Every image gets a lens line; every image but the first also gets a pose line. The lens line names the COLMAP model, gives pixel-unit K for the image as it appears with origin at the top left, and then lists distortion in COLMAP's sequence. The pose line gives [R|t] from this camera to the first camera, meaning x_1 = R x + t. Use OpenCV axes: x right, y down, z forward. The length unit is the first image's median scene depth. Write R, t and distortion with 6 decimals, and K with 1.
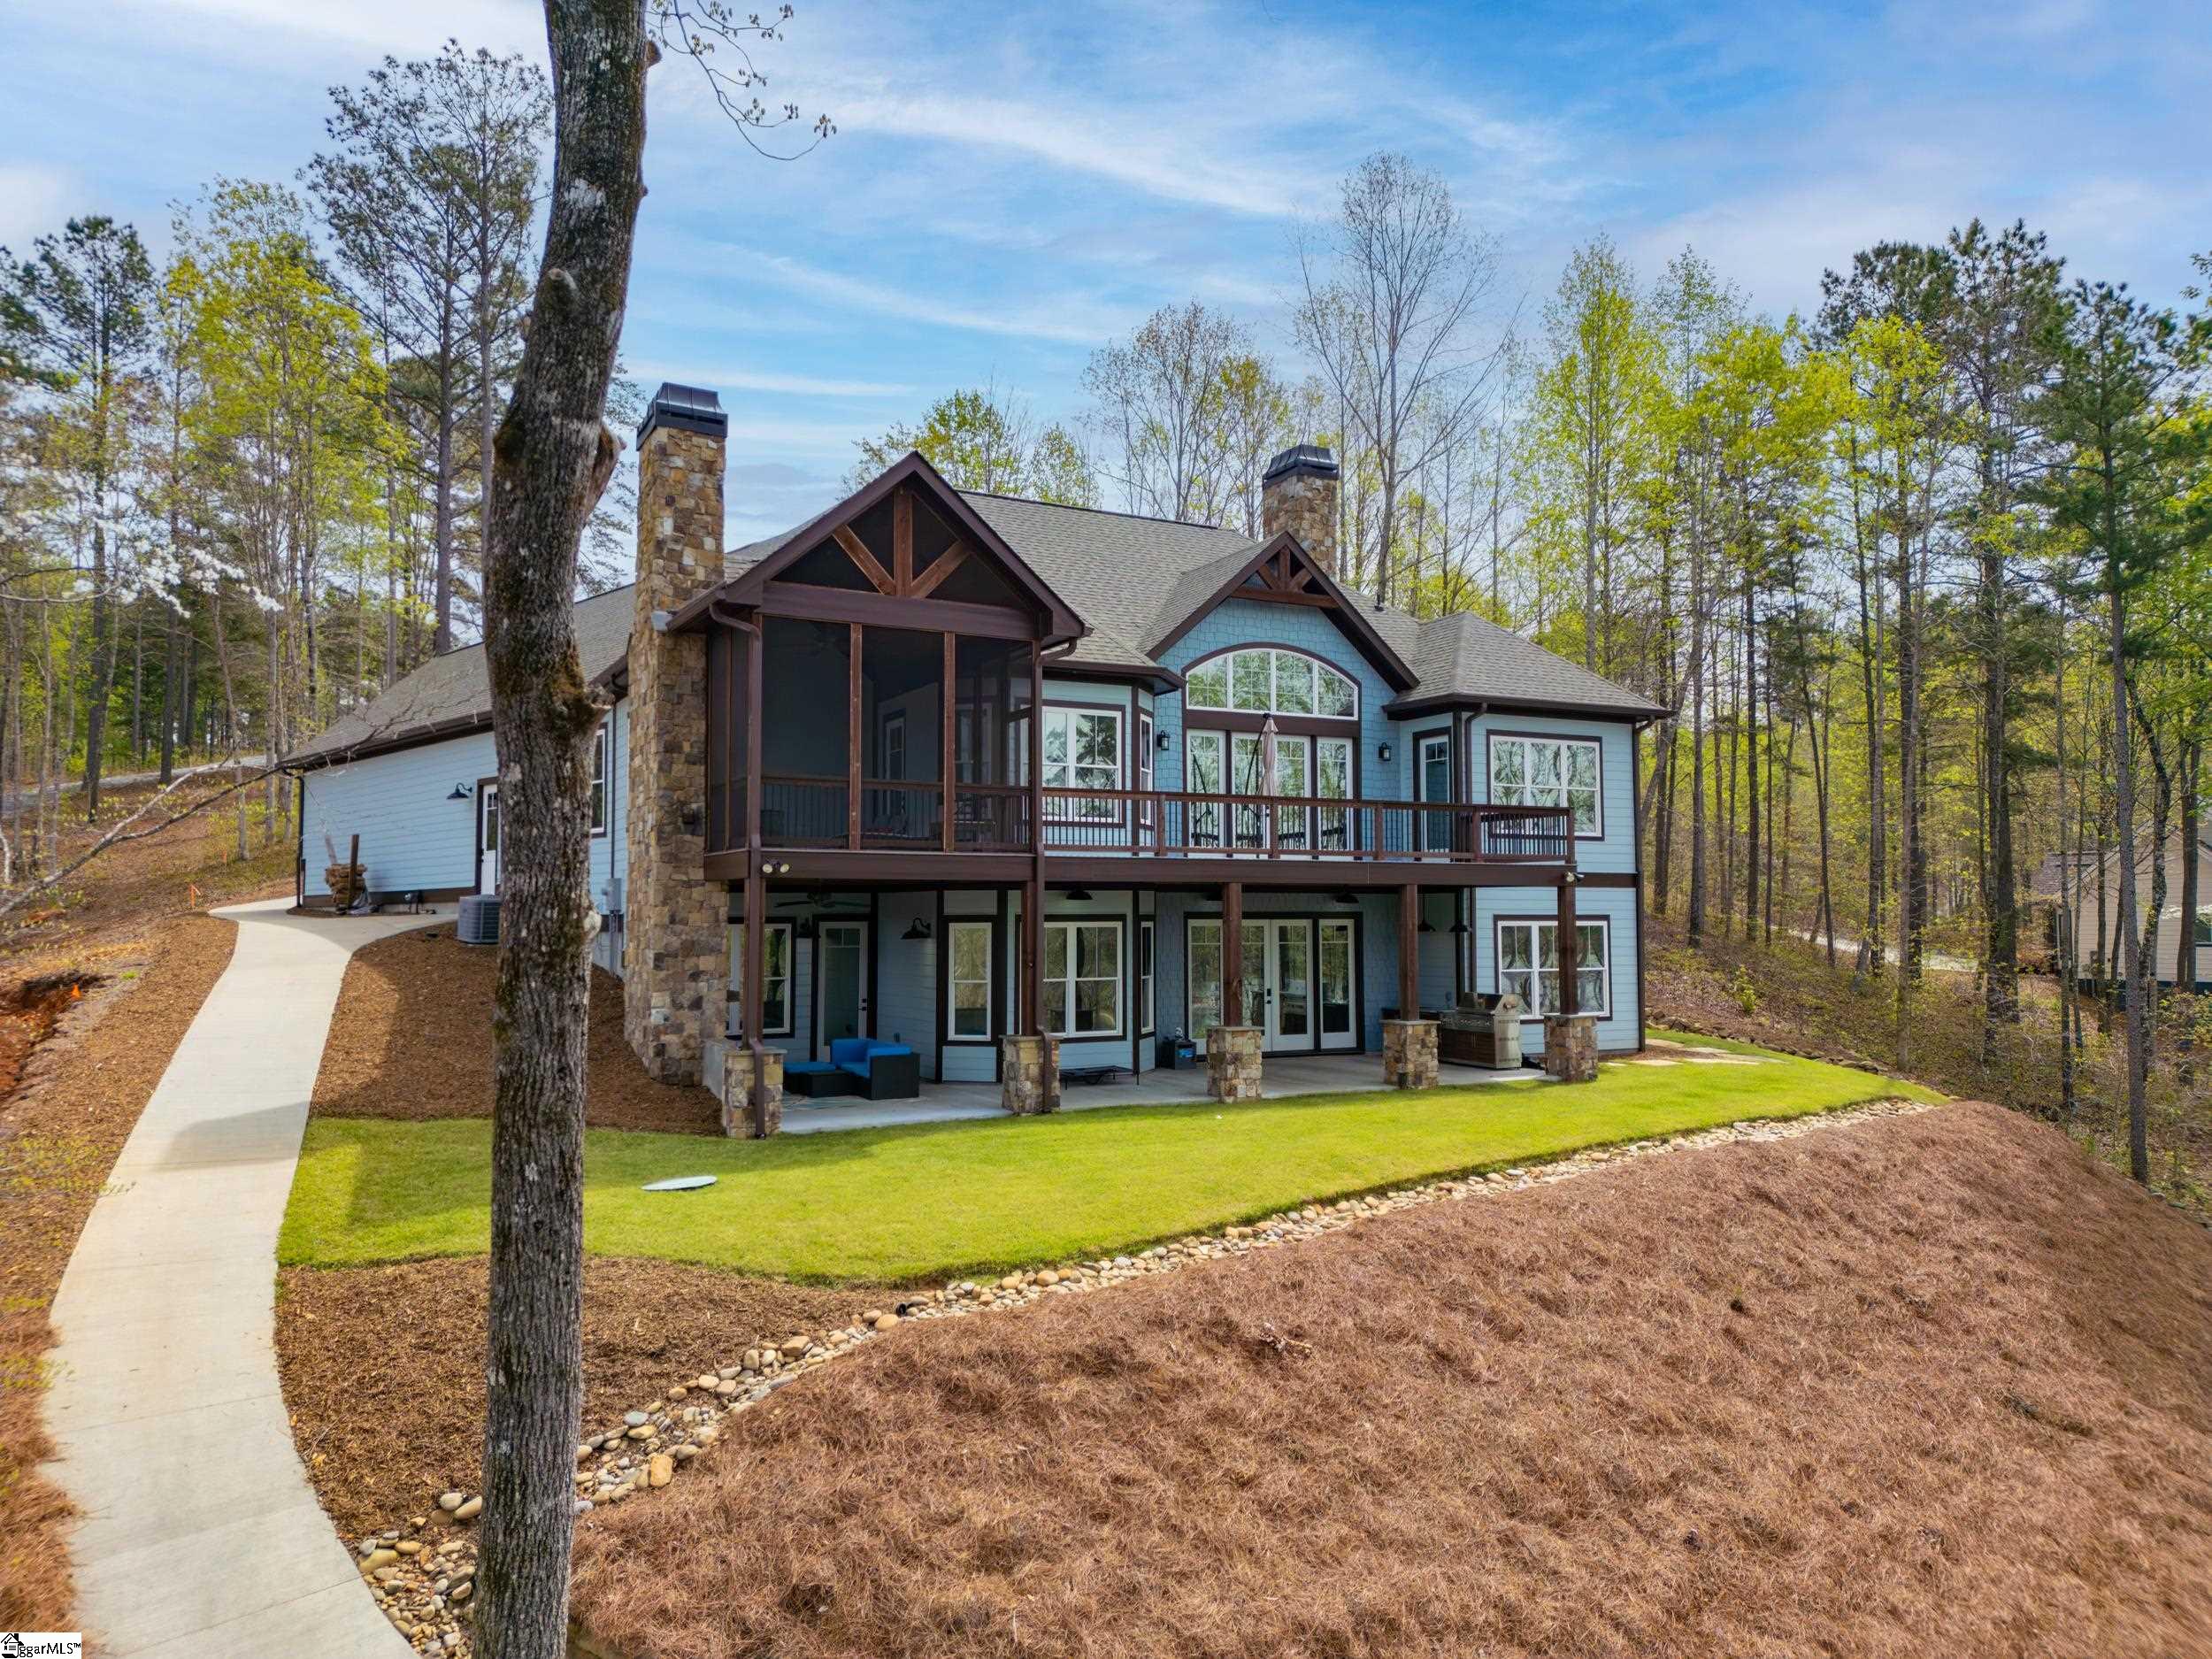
lens RADIAL K [[1662.5, 0, 1106.0], [0, 1662.5, 829.5], [0, 0, 1]] dist [0.085157, -0.122094]
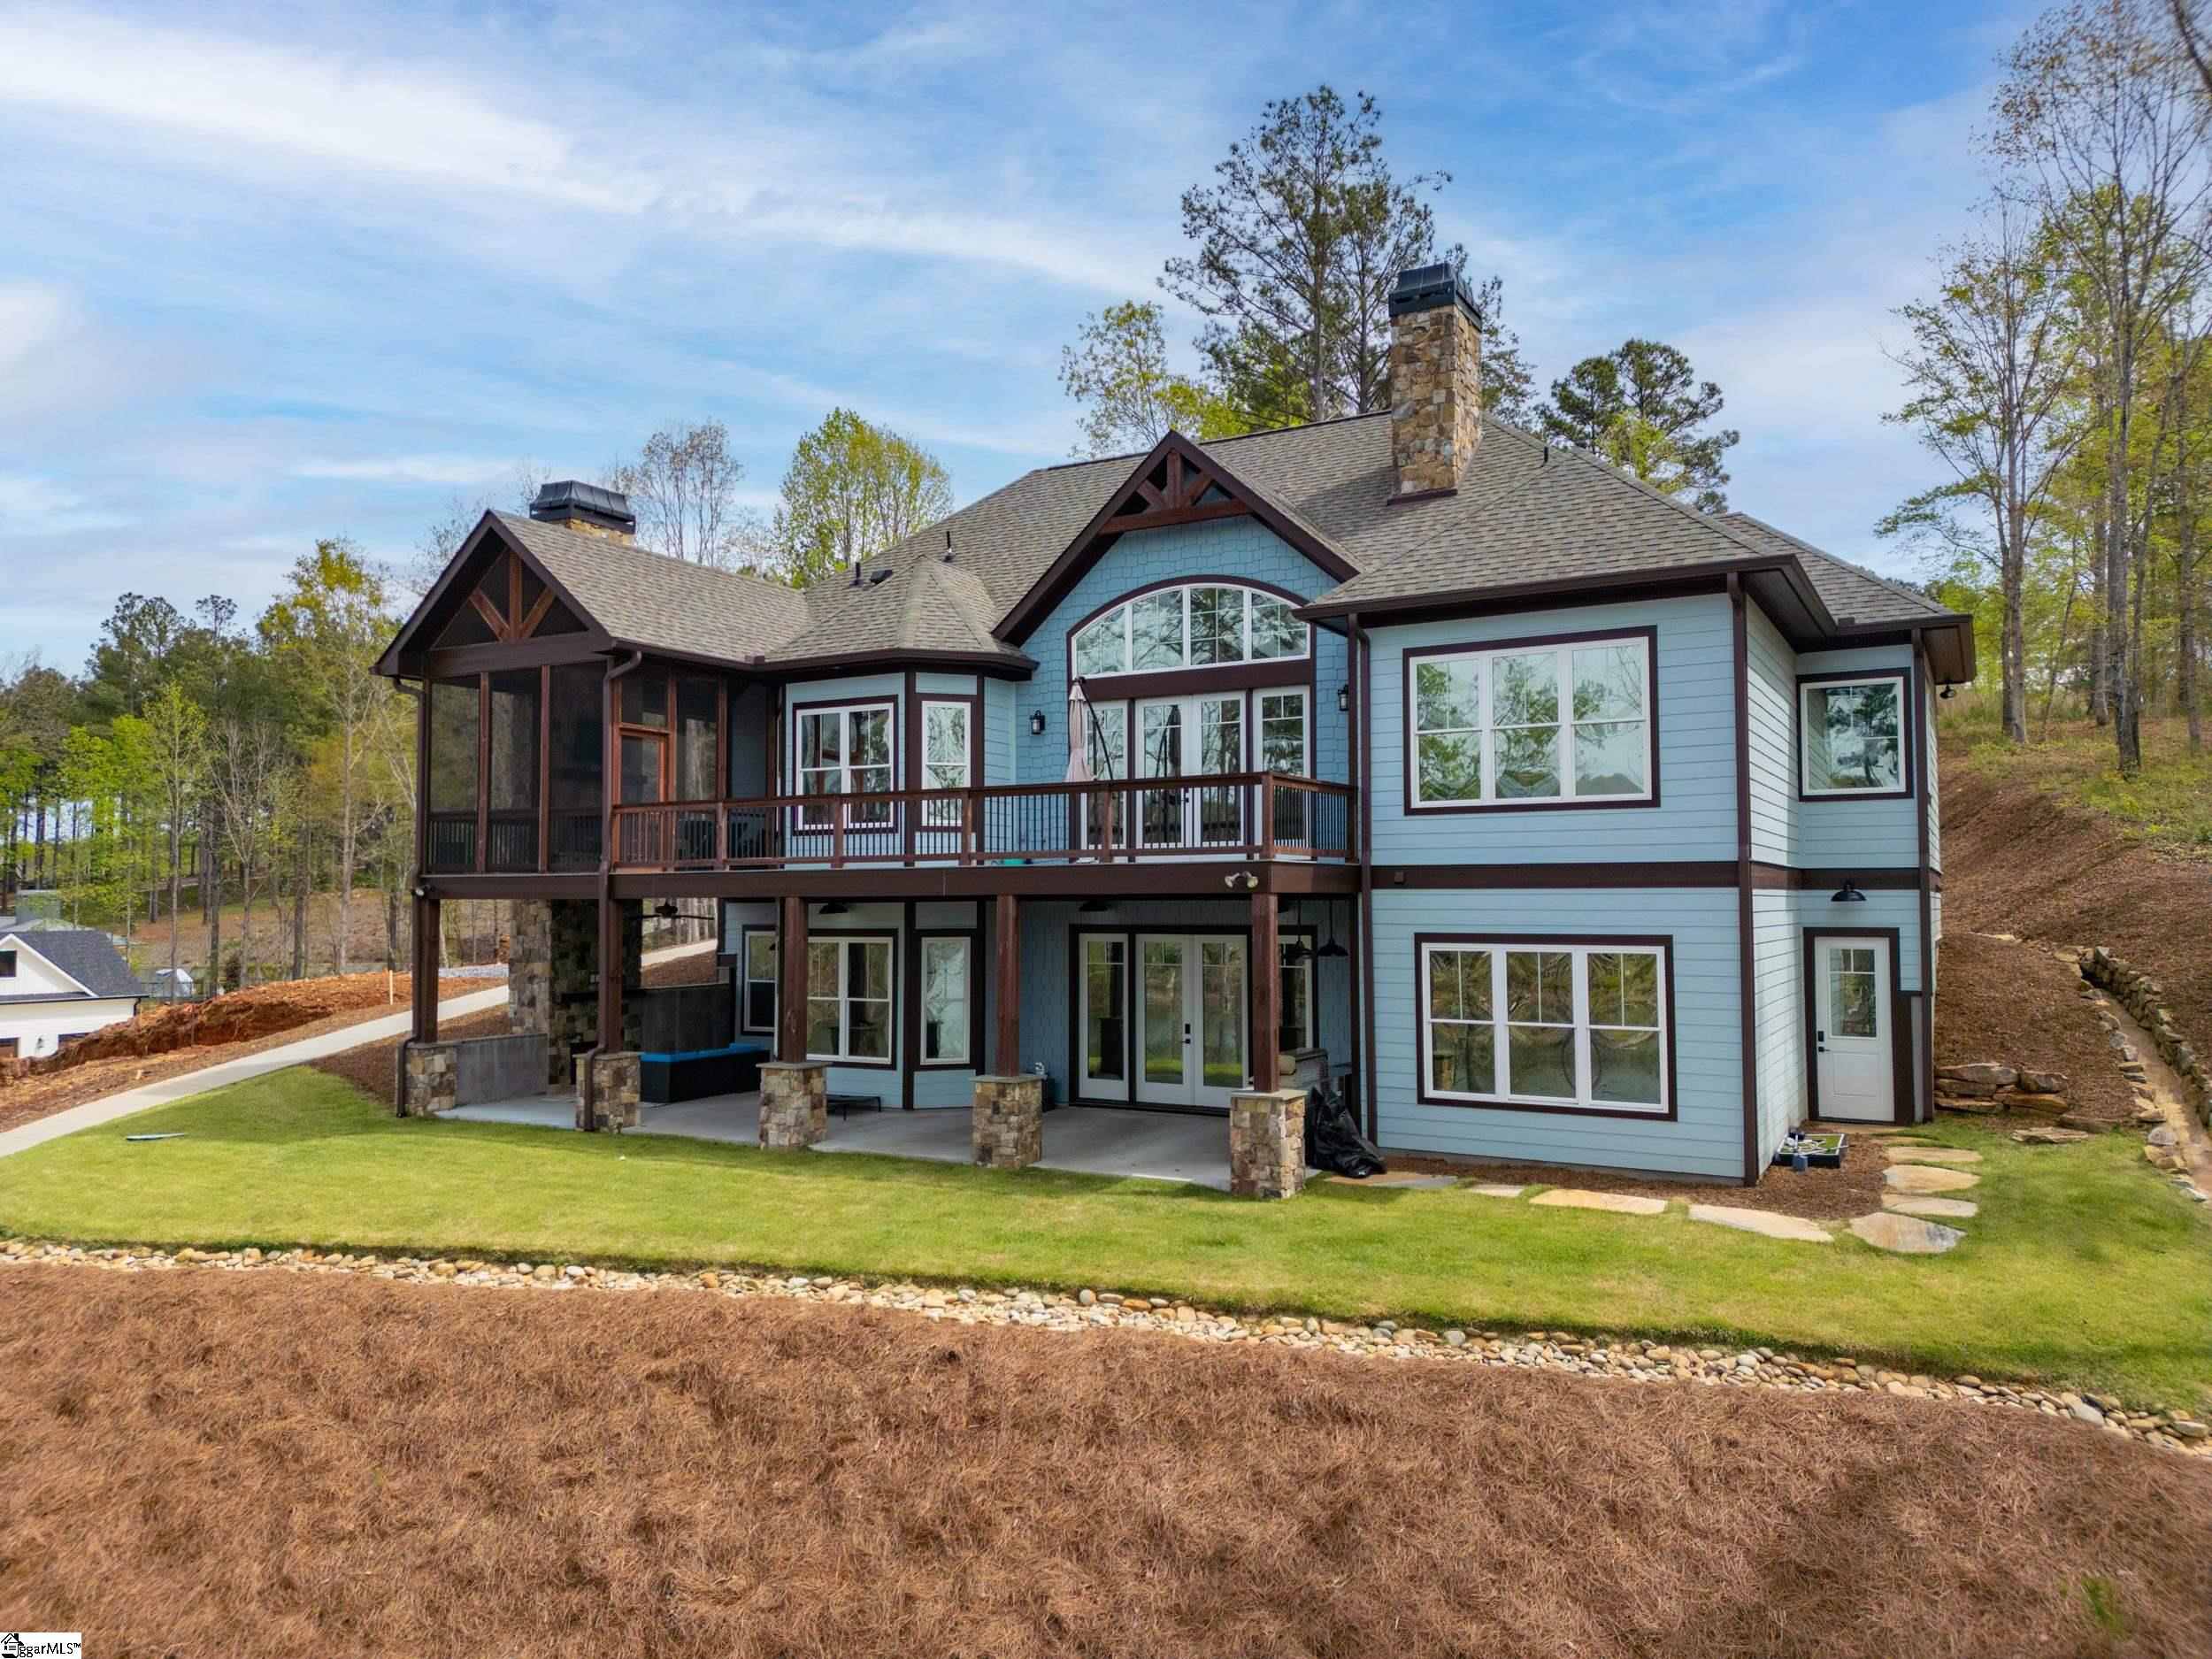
lens RADIAL K [[1662.5, 0, 1106.0], [0, 1662.5, 829.5], [0, 0, 1]] dist [0.085157, -0.122094]
pose [[0.491257, -0.036442, -0.870252, 0.846710], [0.051507, 0.998591, -0.012741, 0.014728], [0.869491, -0.038565, 0.492442, 0.659292]]
